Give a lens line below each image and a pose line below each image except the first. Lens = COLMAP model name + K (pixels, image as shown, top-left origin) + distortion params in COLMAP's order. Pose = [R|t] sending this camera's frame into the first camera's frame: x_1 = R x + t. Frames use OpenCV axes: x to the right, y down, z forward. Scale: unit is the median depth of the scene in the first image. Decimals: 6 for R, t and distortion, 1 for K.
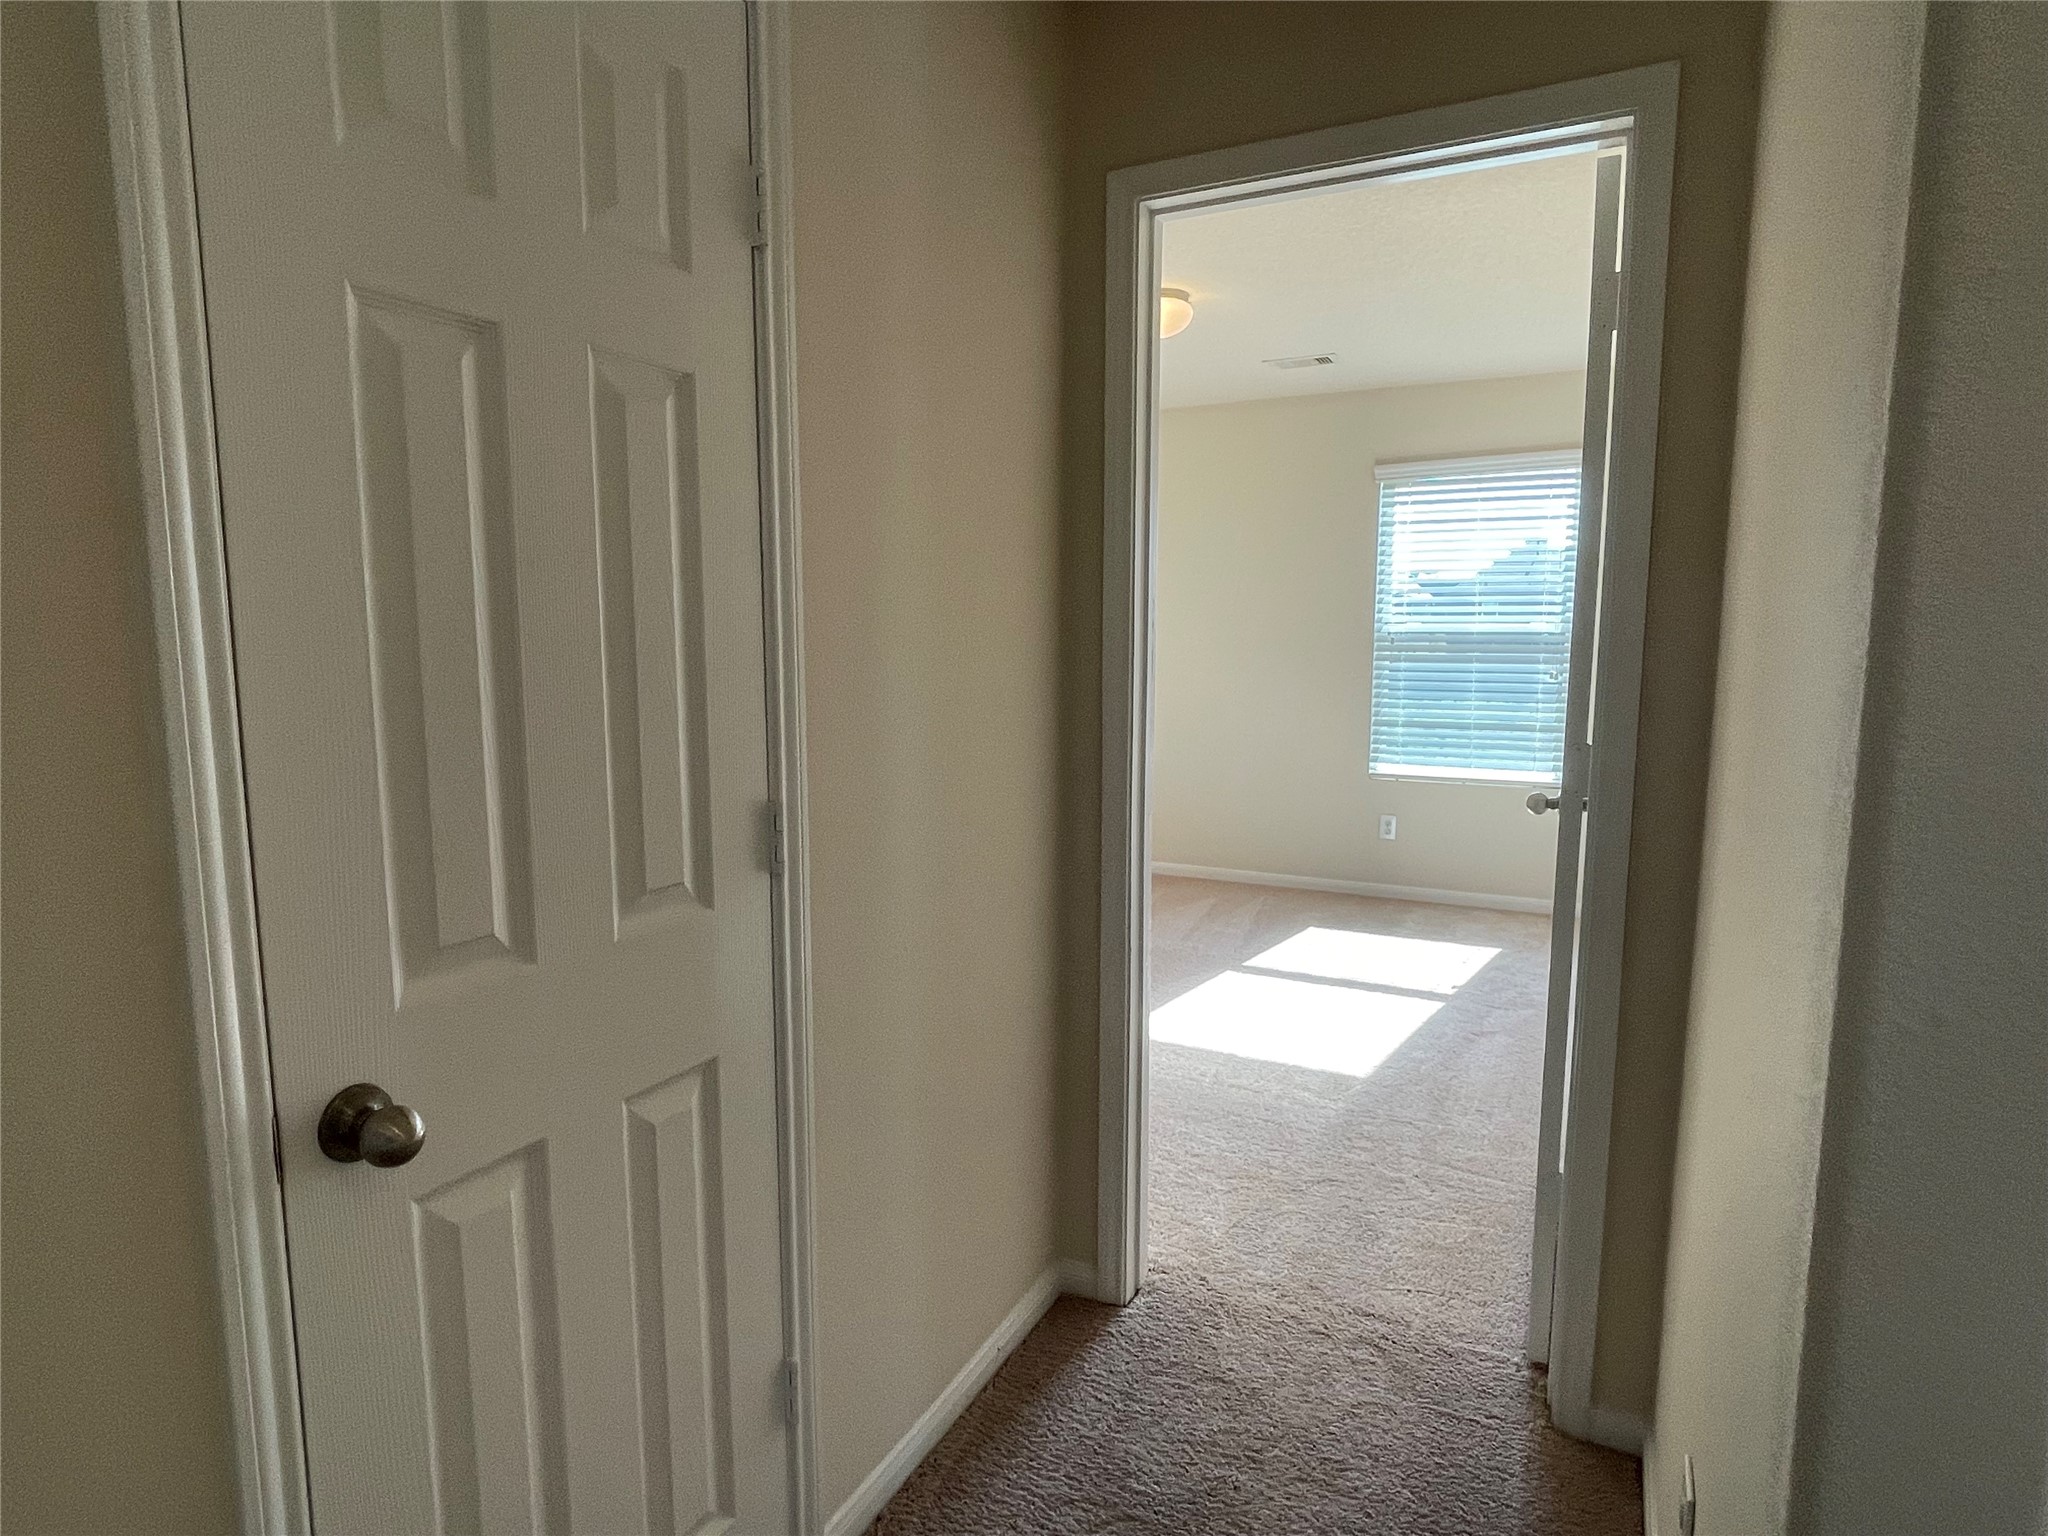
lens RADIAL K [[1196.1, 0, 982.5], [0, 1196.1, 765.9], [0, 0, 1]] dist [-0.002839, -0.000393]
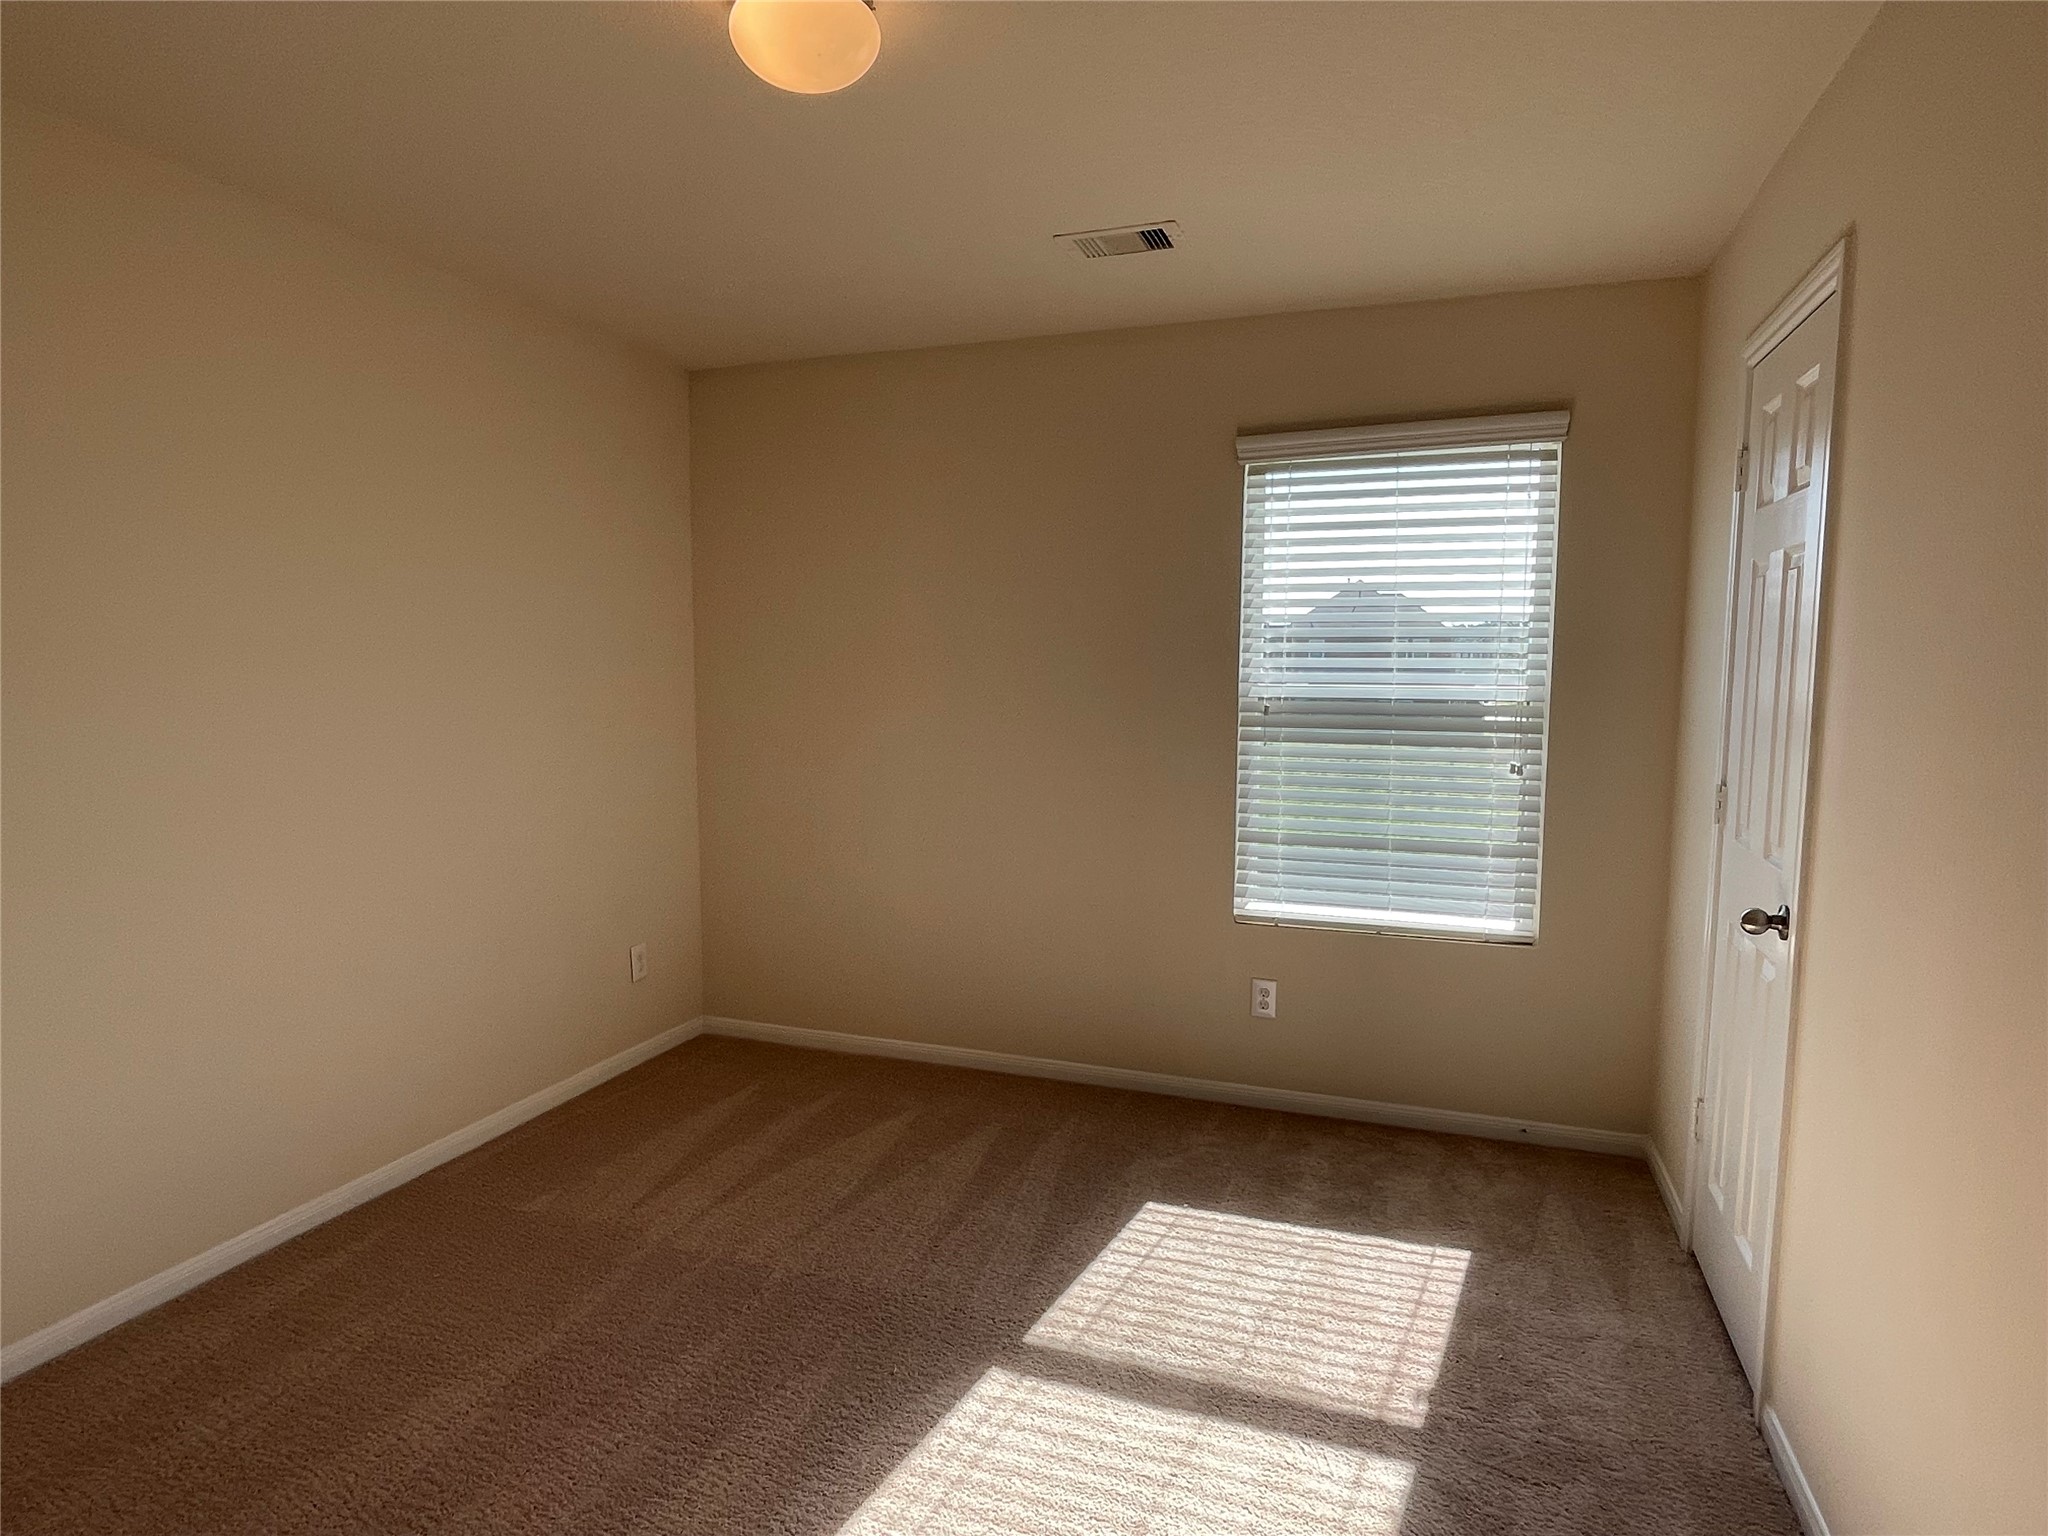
lens RADIAL K [[1145.6, 0, 1024.0], [0, 1145.6, 768.0], [0, 0, 1]] dist [0.000286, -0.001517]
pose [[0.987435, -0.007715, 0.157838, 0.119002], [0.012216, 0.999545, -0.027569, -0.059471], [-0.157553, 0.029151, 0.987080, 0.421238]]
